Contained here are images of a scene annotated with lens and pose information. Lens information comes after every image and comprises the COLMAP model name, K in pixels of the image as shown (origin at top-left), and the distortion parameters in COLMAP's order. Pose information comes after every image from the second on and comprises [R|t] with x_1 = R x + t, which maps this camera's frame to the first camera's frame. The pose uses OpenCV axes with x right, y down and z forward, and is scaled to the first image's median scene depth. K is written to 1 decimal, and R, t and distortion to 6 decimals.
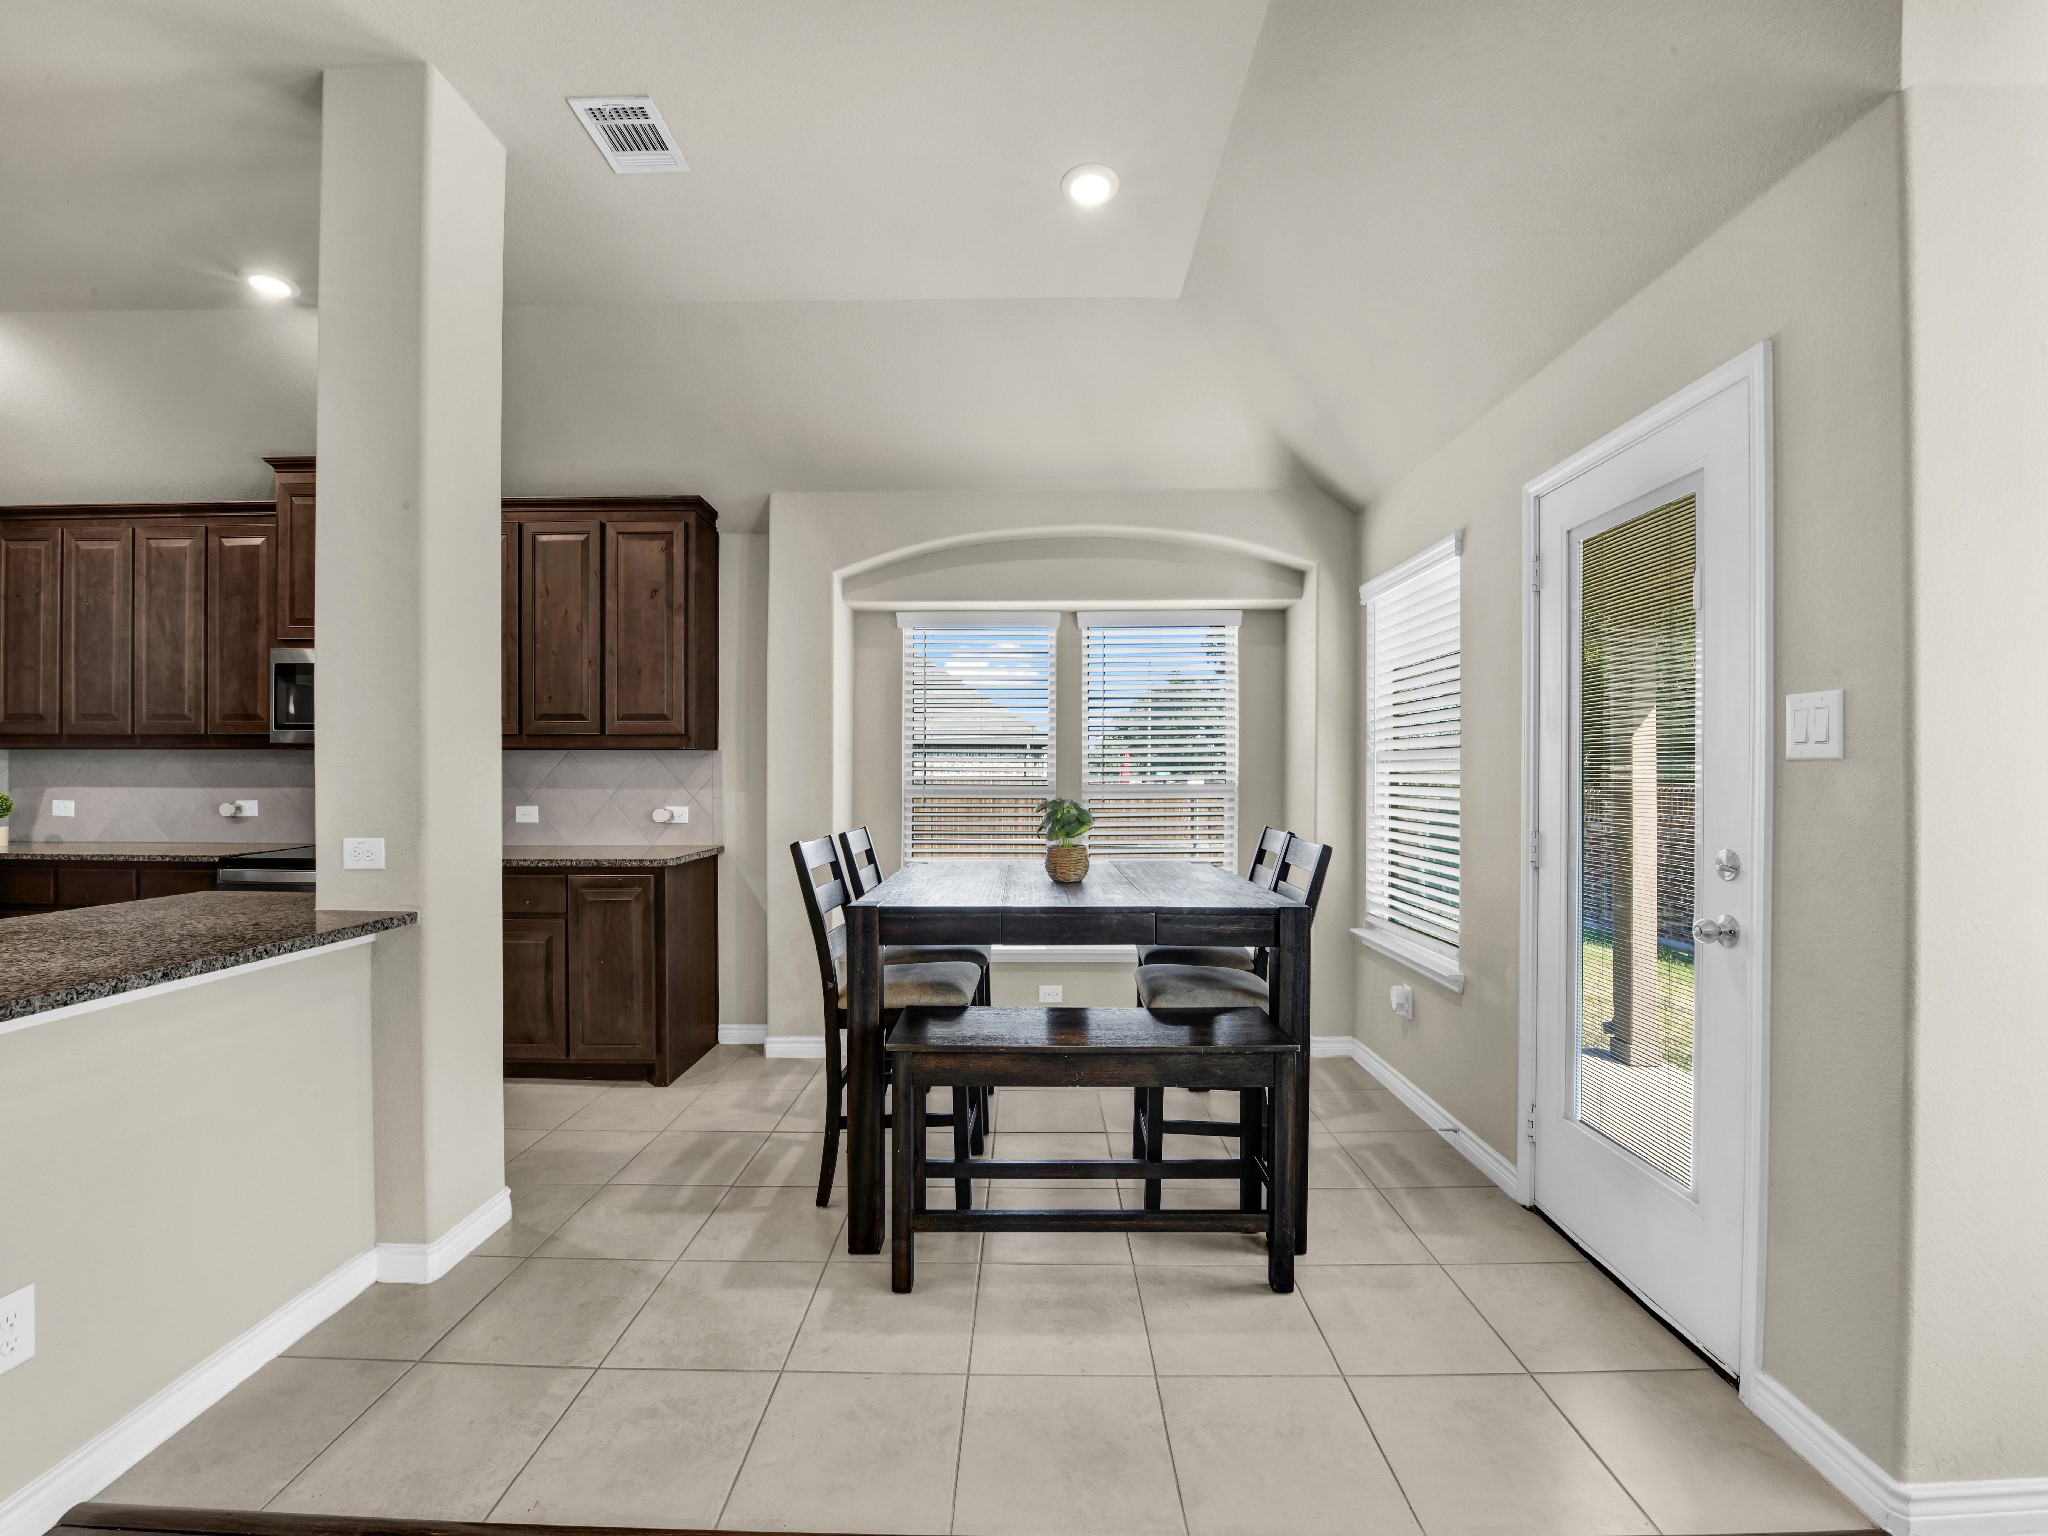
lens RADIAL K [[820.9, 0, 1021.9], [0, 820.9, 777.2], [0, 0, 1]] dist [-0.021107, 0.000129]
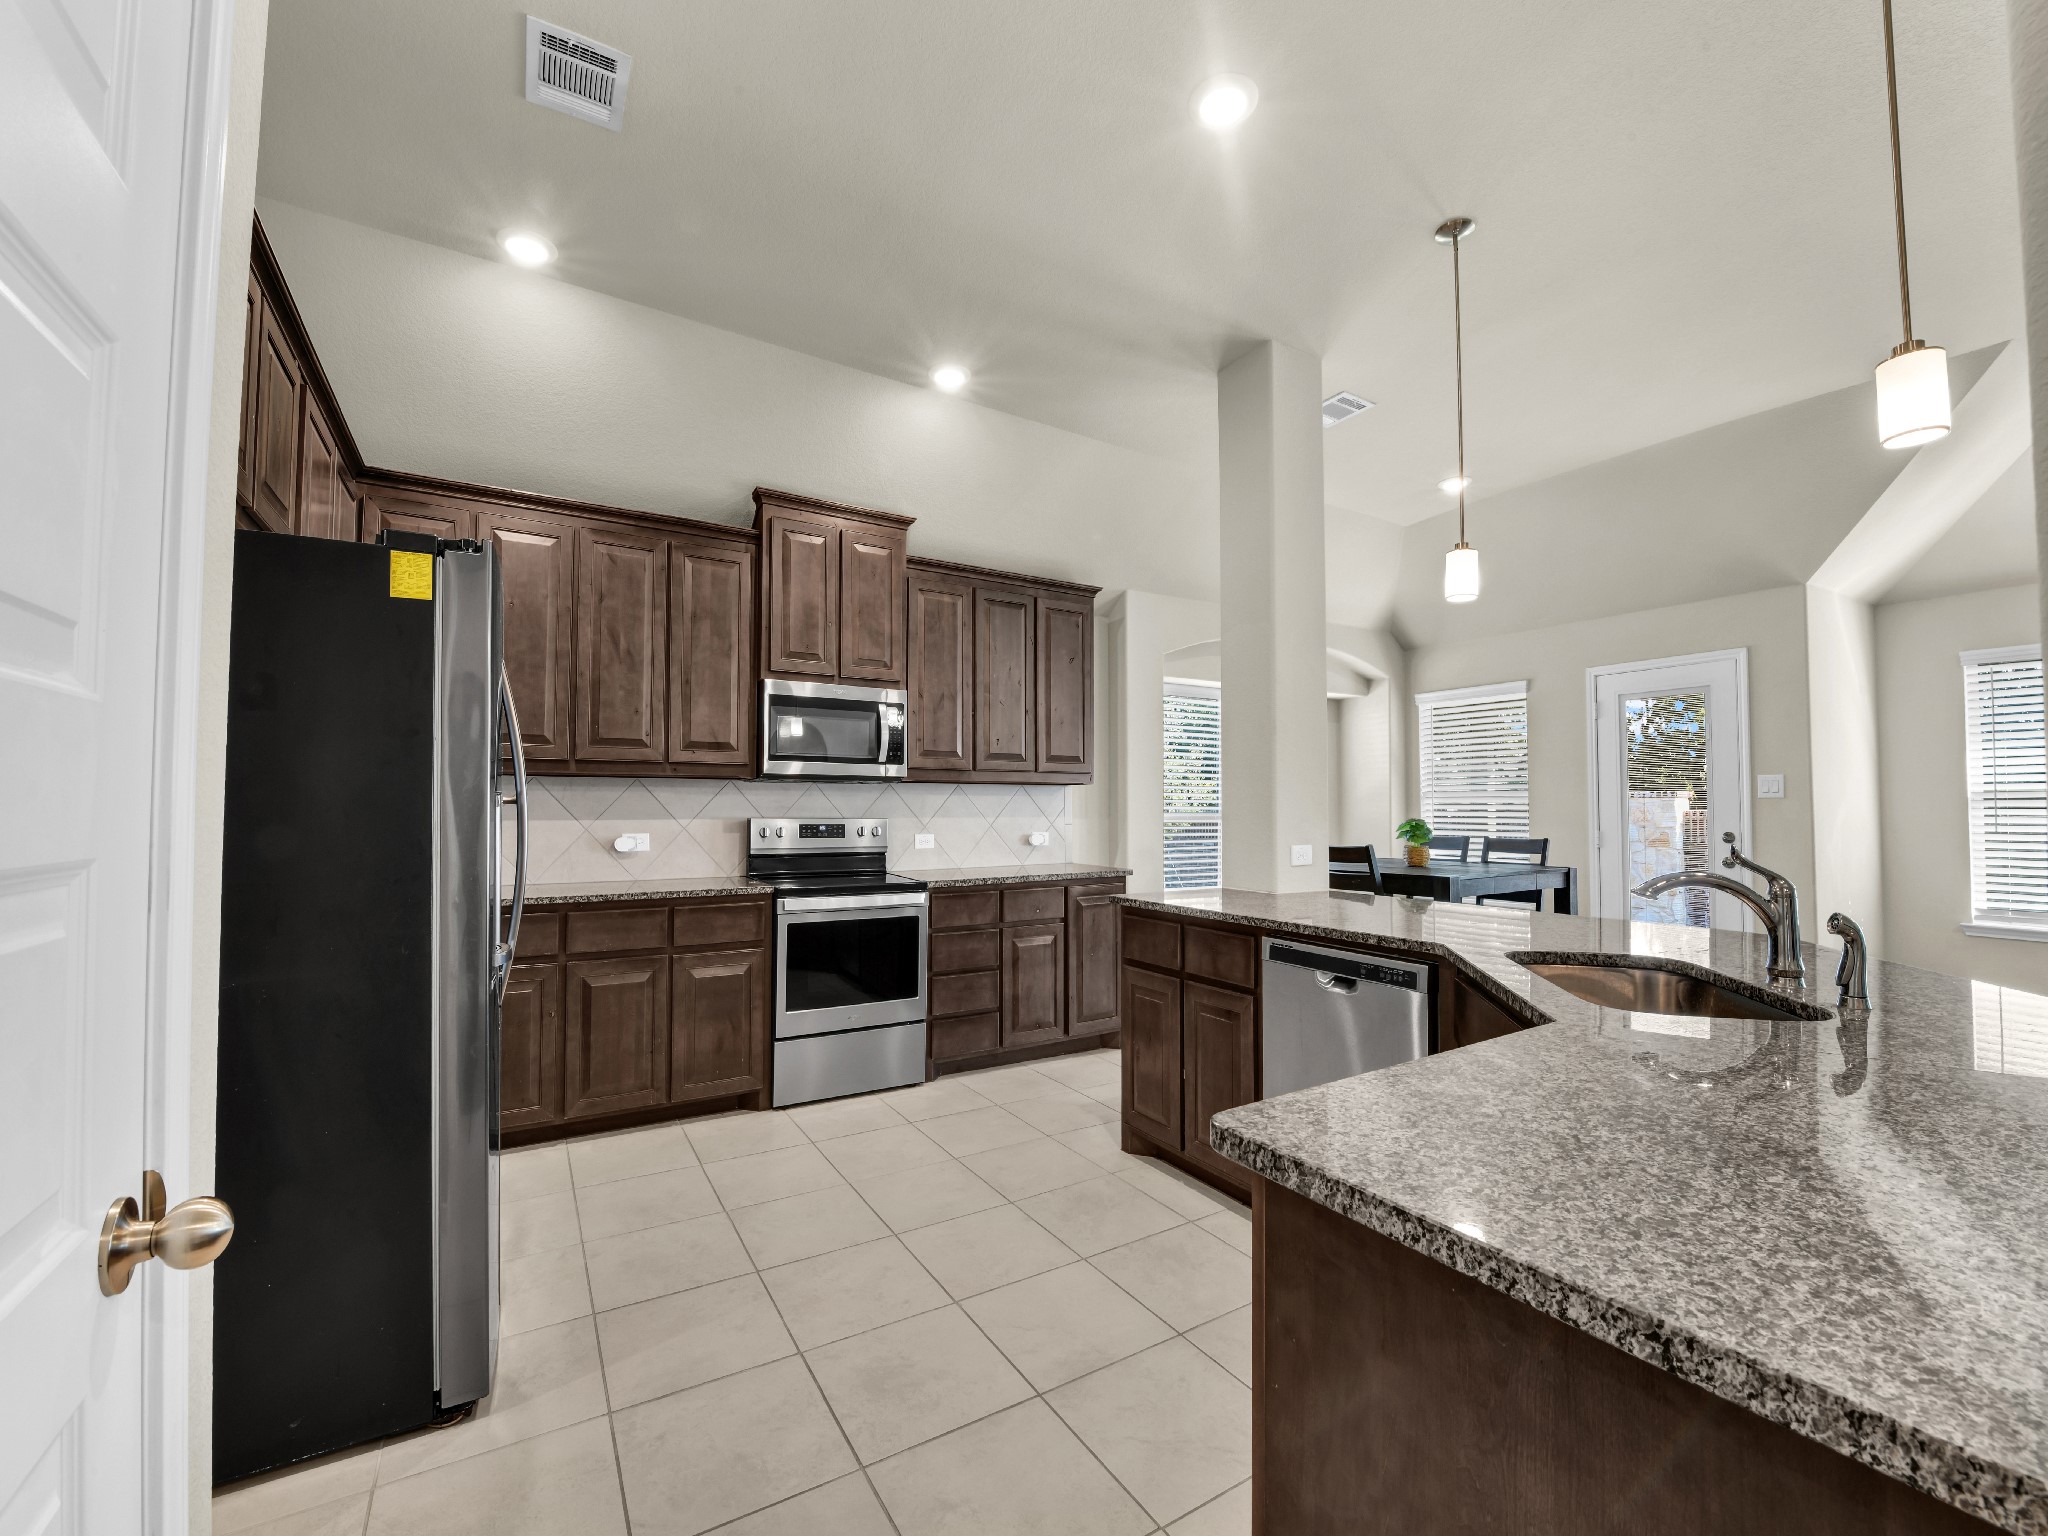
lens RADIAL K [[845.1, 0, 1028.3], [0, 845.1, 778.9], [0, 0, 1]] dist [-0.023524, -0.000027]
pose [[0.847960, 0.015615, 0.529831, -1.177973], [0.003761, 0.999364, -0.035473, 0.002068], [-0.530047, 0.032072, 0.847361, -0.050218]]
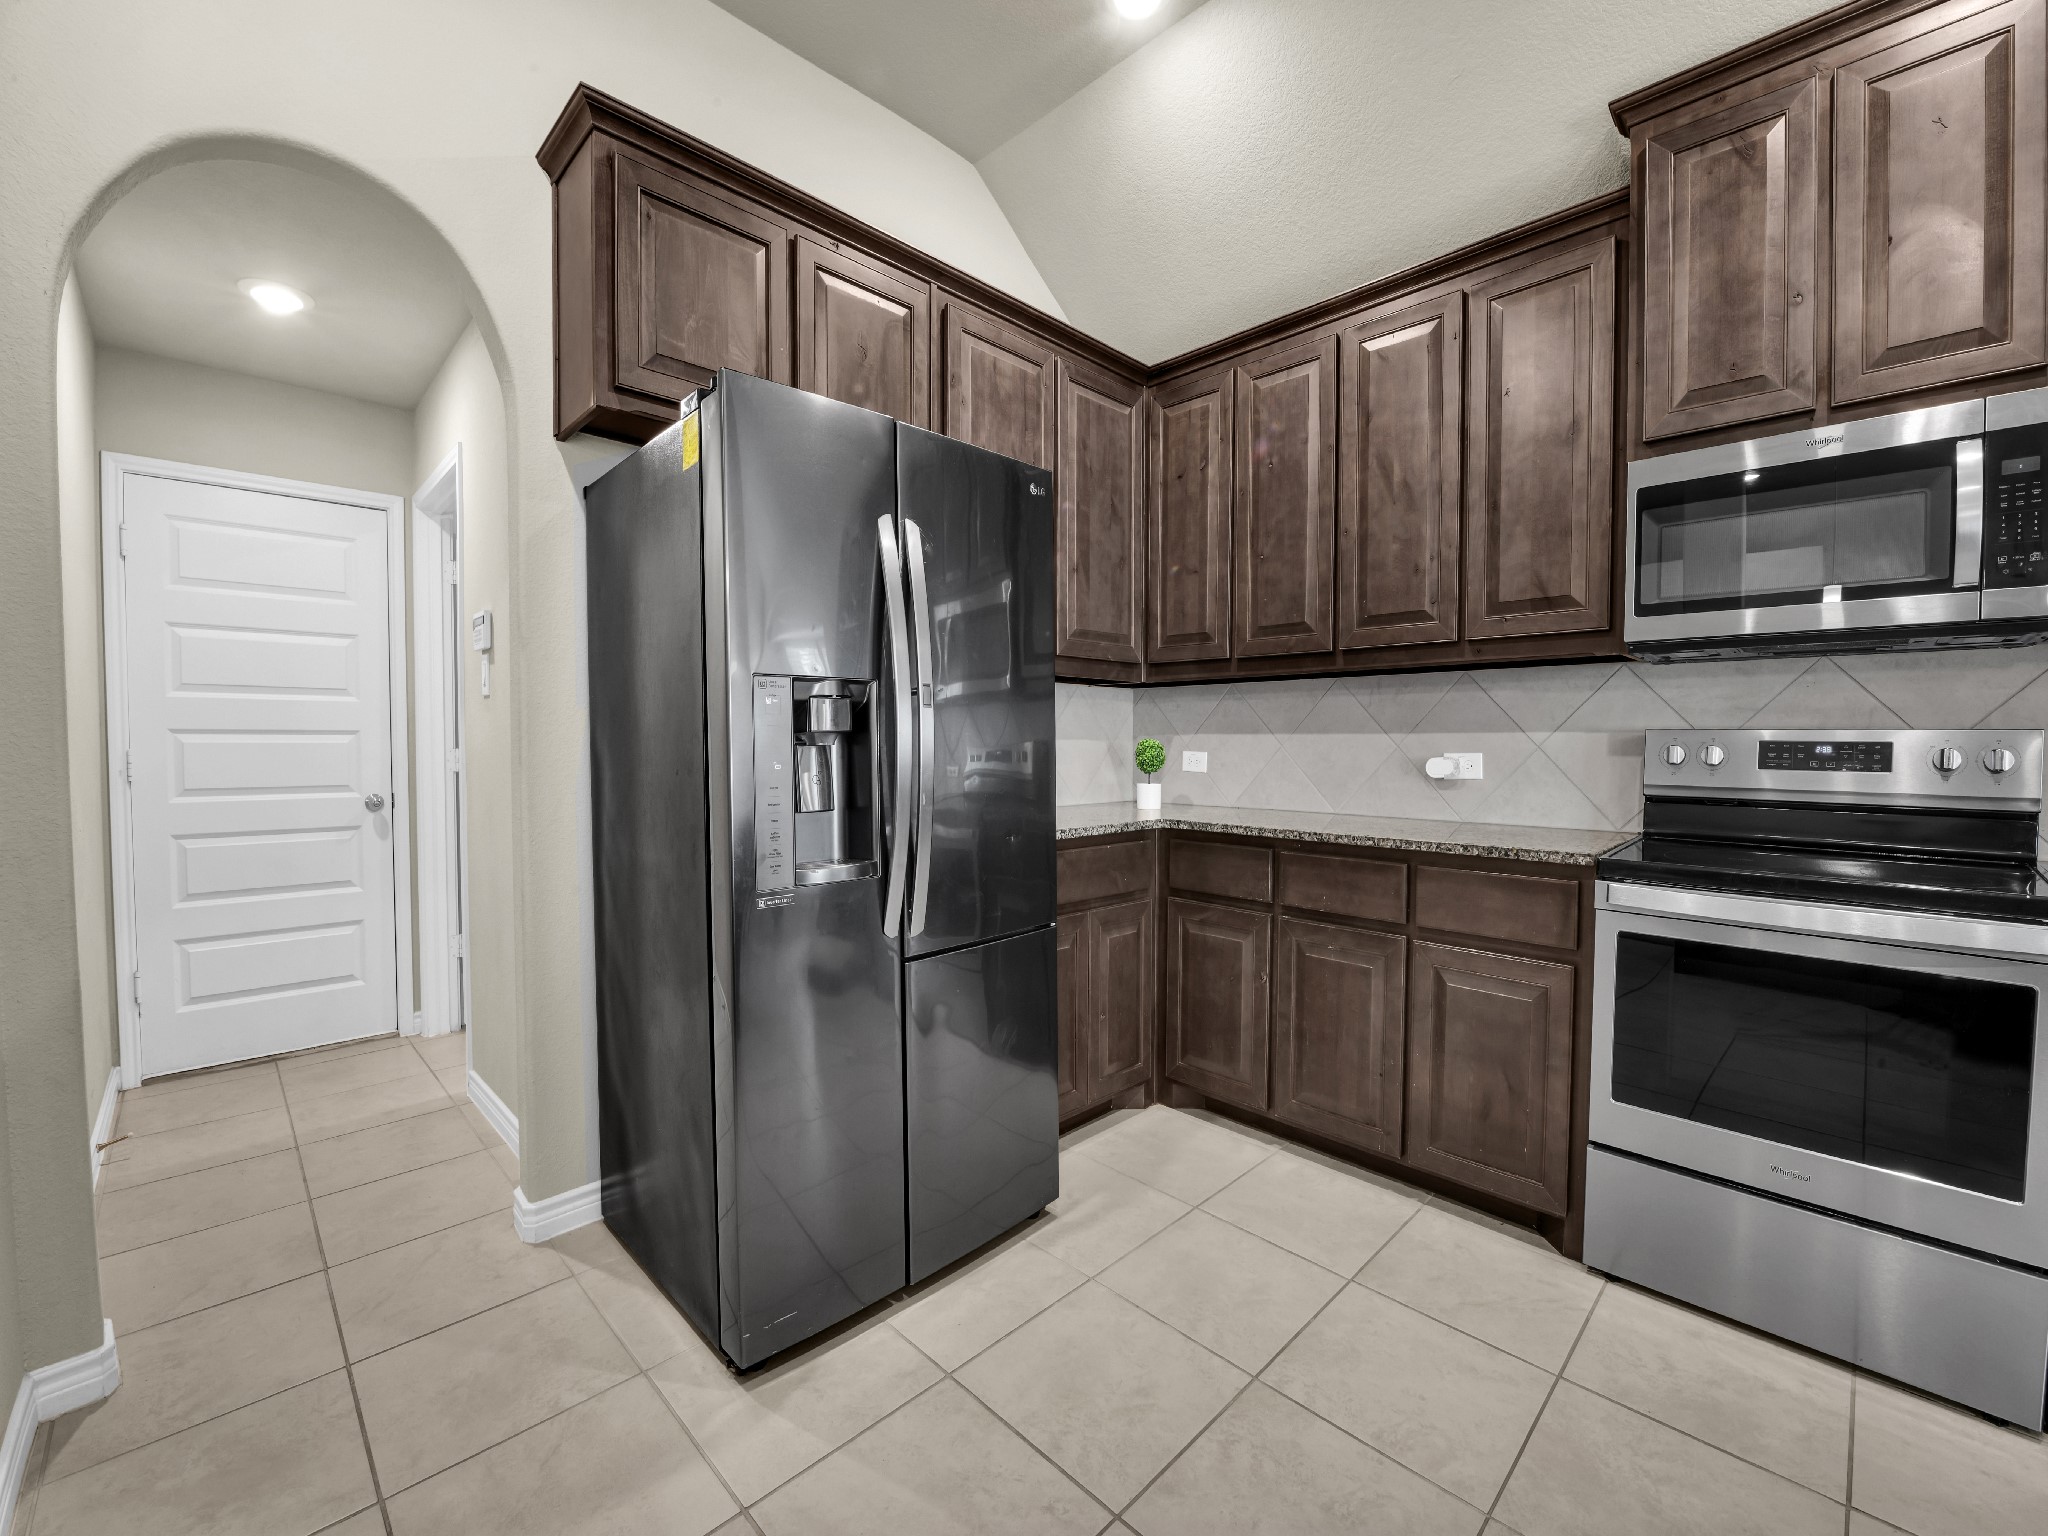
lens RADIAL K [[839.6, 0, 1024.0], [0, 839.6, 768.0], [0, 0, 1]] dist [-0.026615, -0.000155]
pose [[0.708463, 0.021452, -0.705422, -0.808309], [-0.003497, 0.999632, 0.026887, 0.025708], [0.705740, -0.016581, 0.708277, 0.330949]]
